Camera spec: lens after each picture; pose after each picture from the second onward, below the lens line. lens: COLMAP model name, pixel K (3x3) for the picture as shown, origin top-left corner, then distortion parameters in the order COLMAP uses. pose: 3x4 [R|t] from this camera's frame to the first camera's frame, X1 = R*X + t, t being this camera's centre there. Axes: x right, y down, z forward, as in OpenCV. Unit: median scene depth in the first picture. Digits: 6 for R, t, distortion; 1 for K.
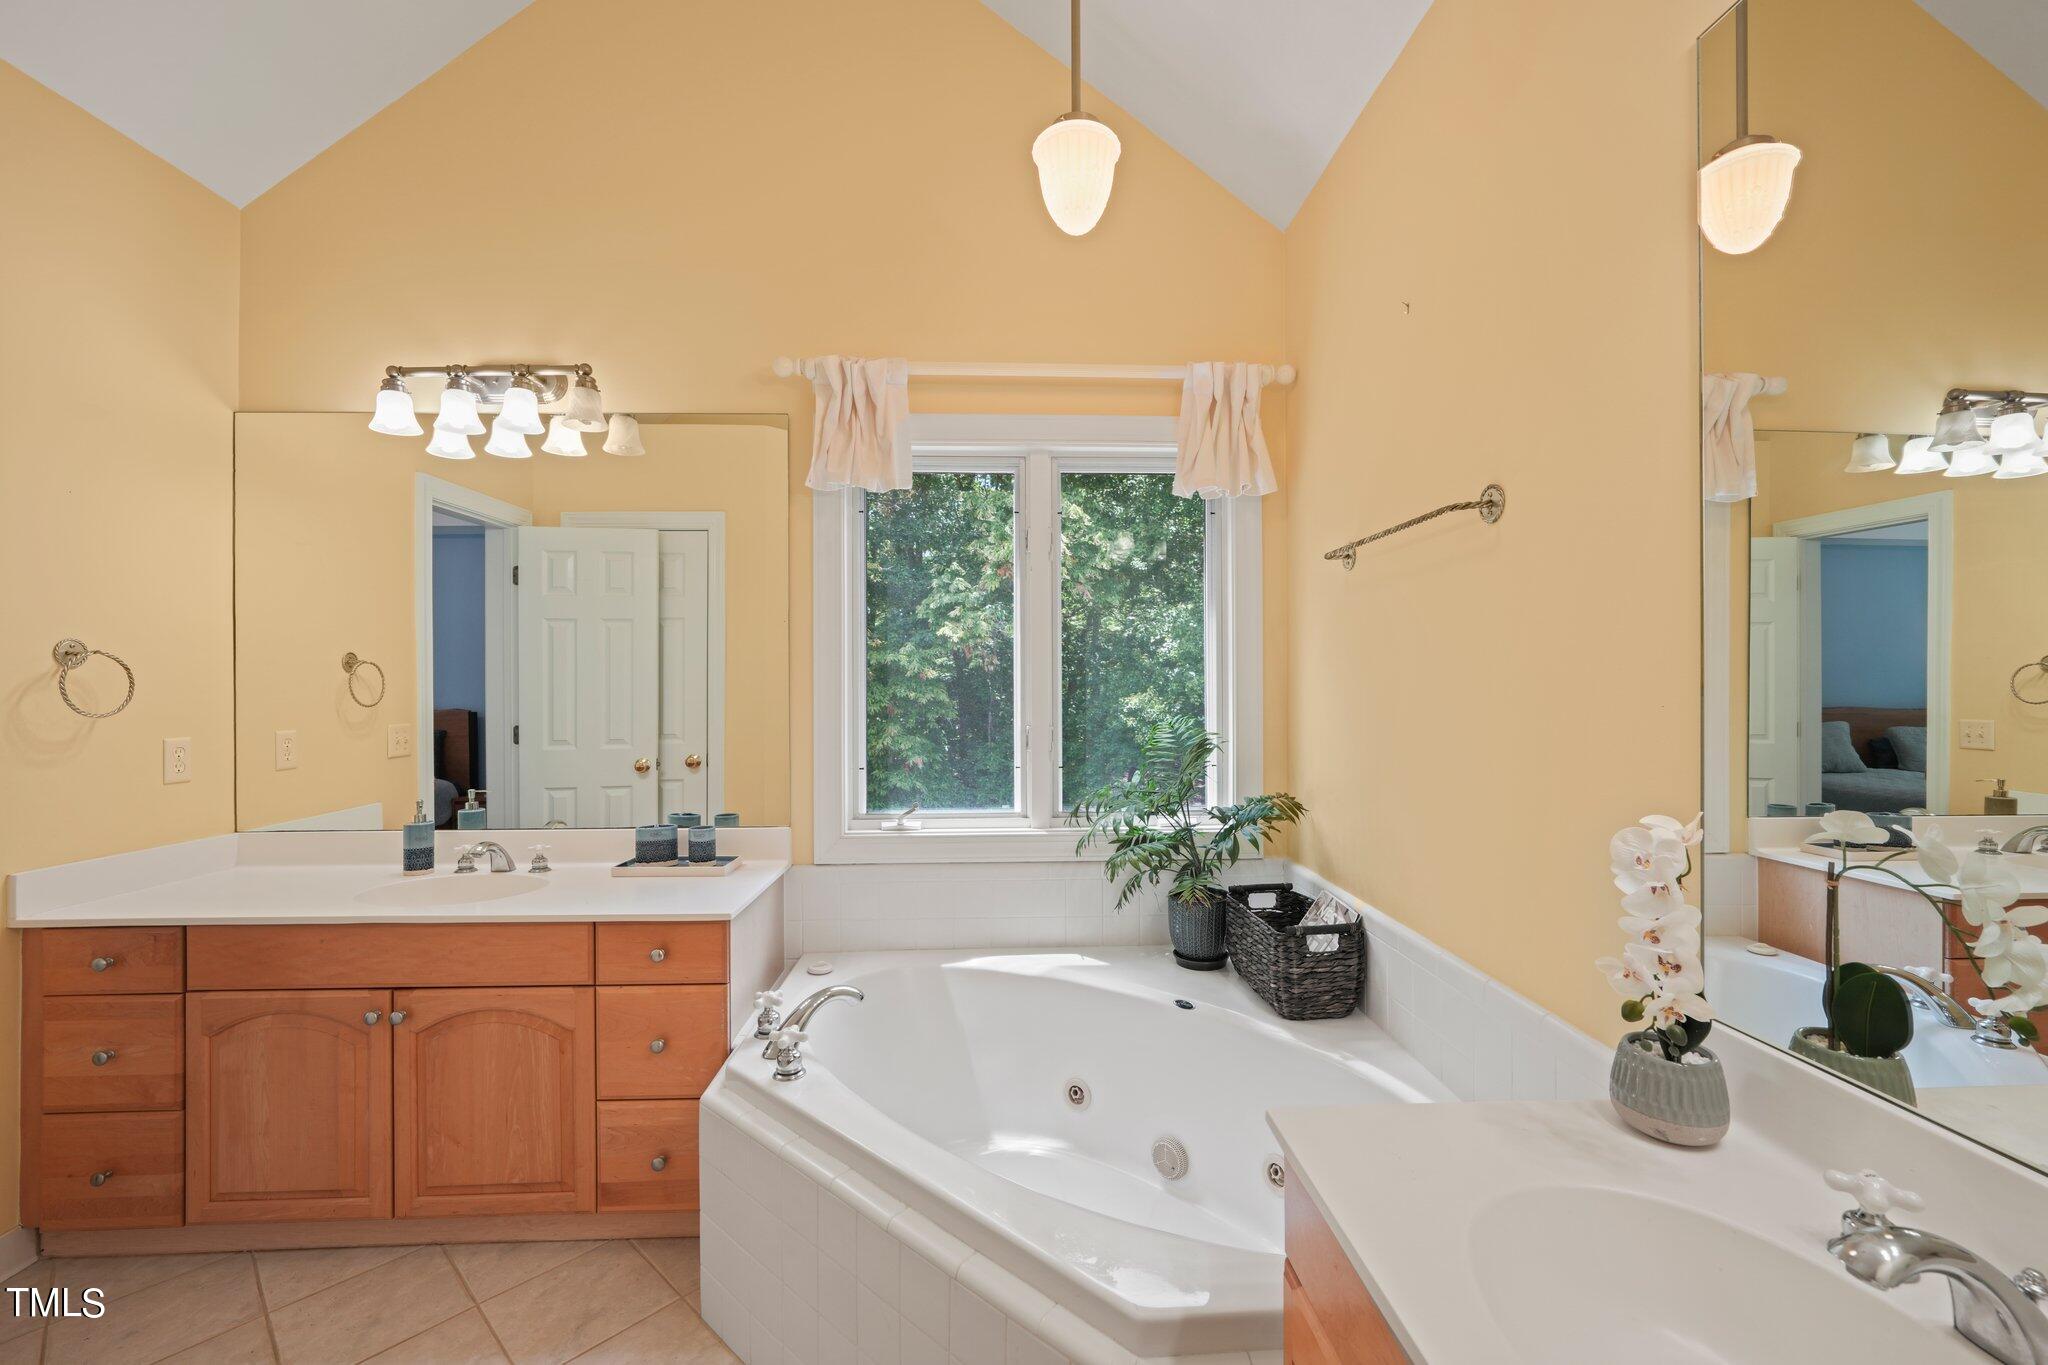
lens RADIAL K [[814.3, 0, 1037.0], [0, 814.3, 686.9], [0, 0, 1]] dist [-0.002152, -0.000015]
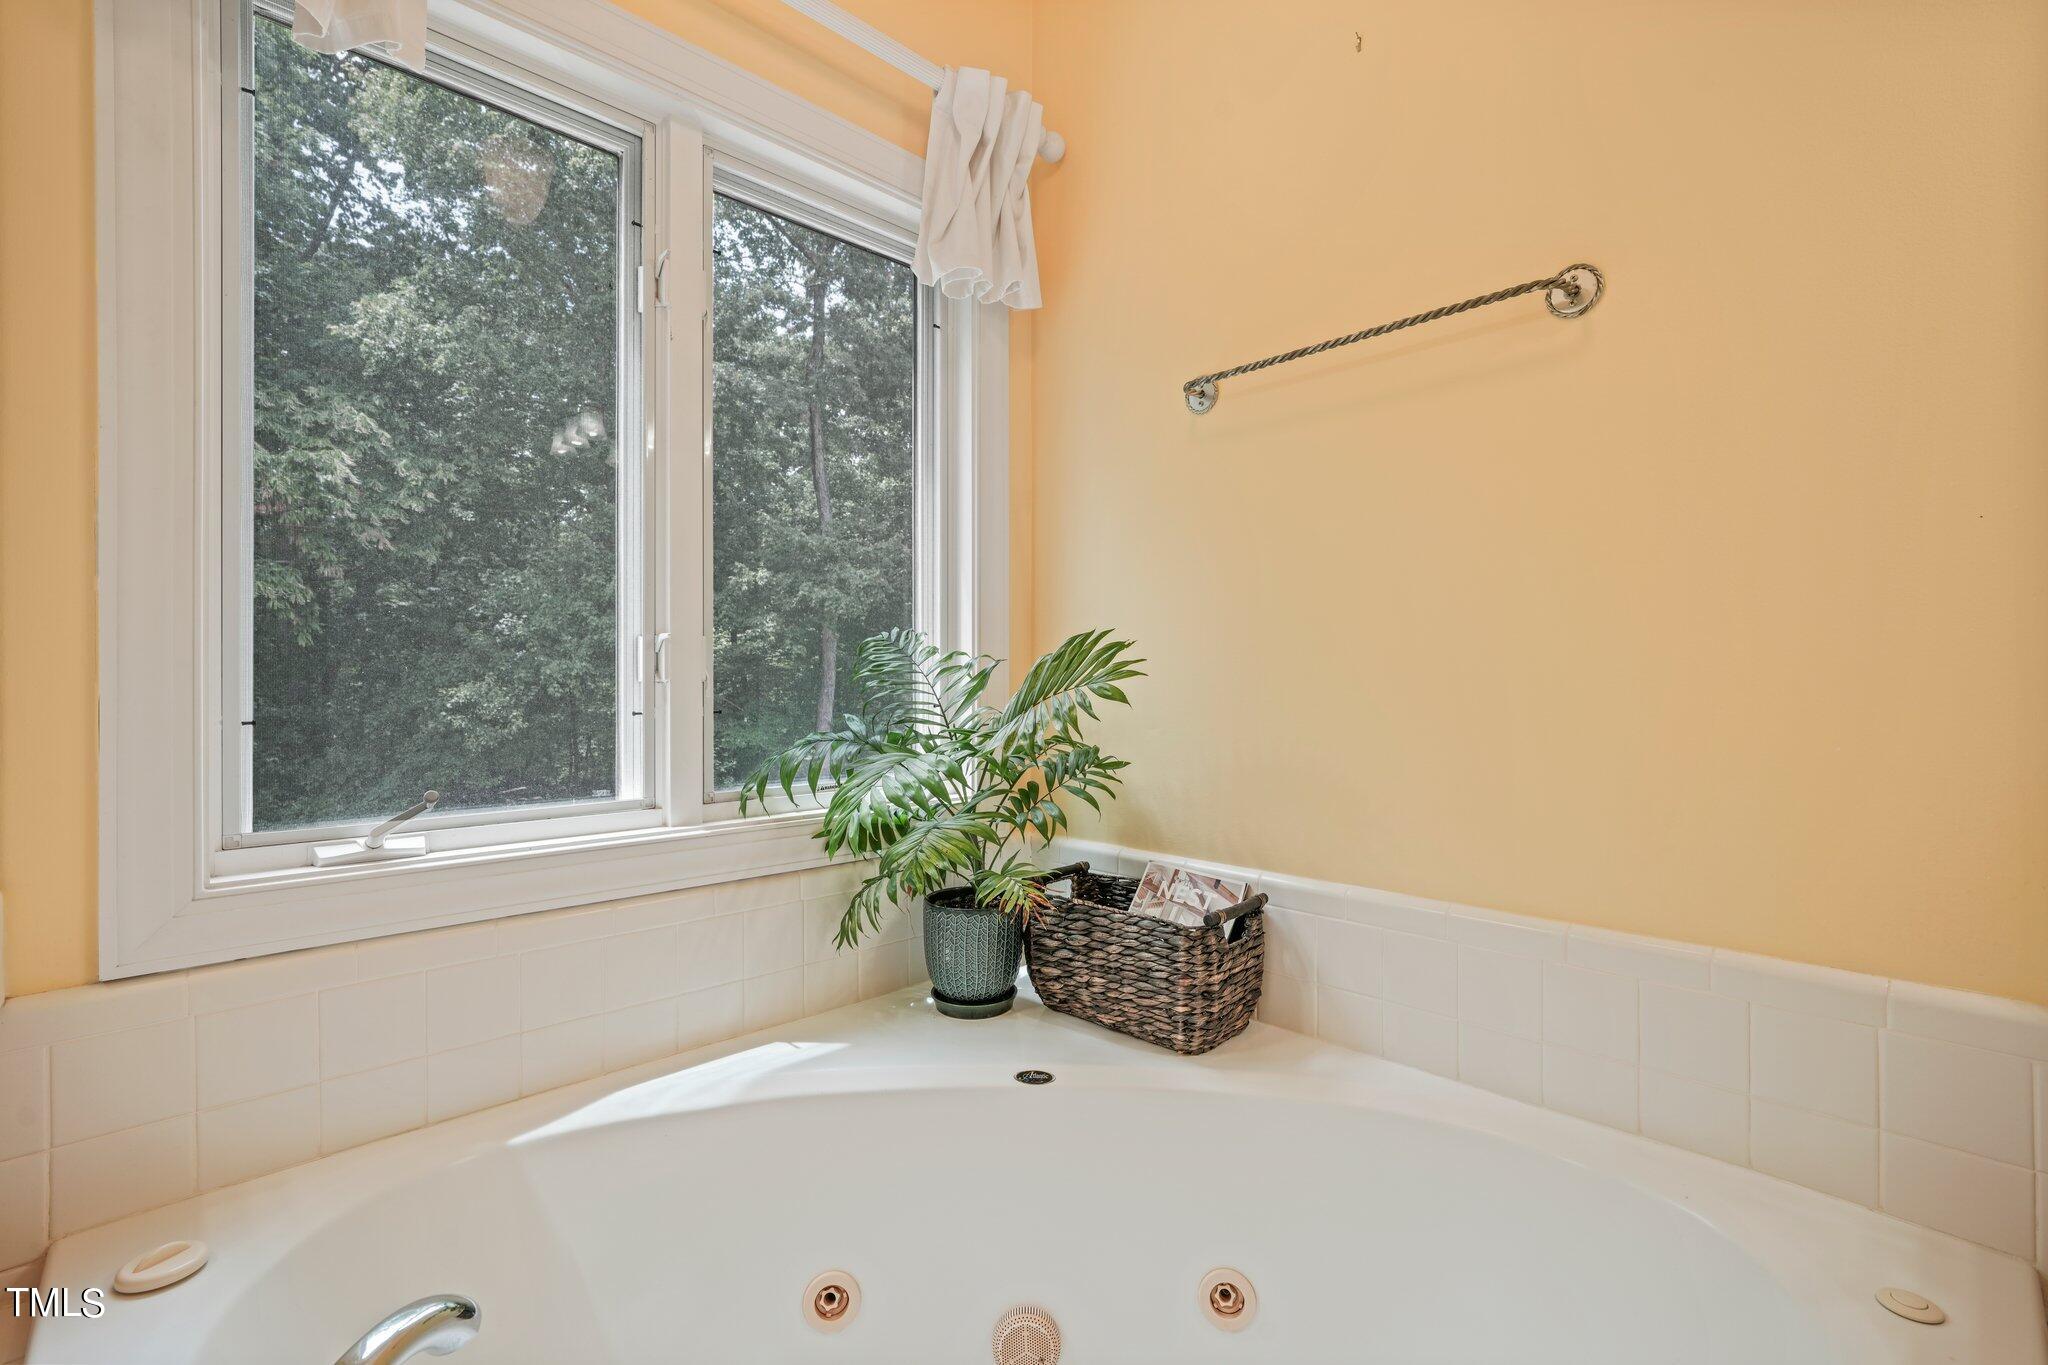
lens RADIAL K [[899.8, 0, 1024.0], [0, 899.8, 682.5], [0, 0, 1]] dist [-0.007402, 0.000094]
pose [[0.758910, 0.001574, 0.651194, -0.215502], [-0.000260, 0.999998, -0.002114, 0.082025], [-0.651195, 0.001435, 0.758909, 0.414627]]
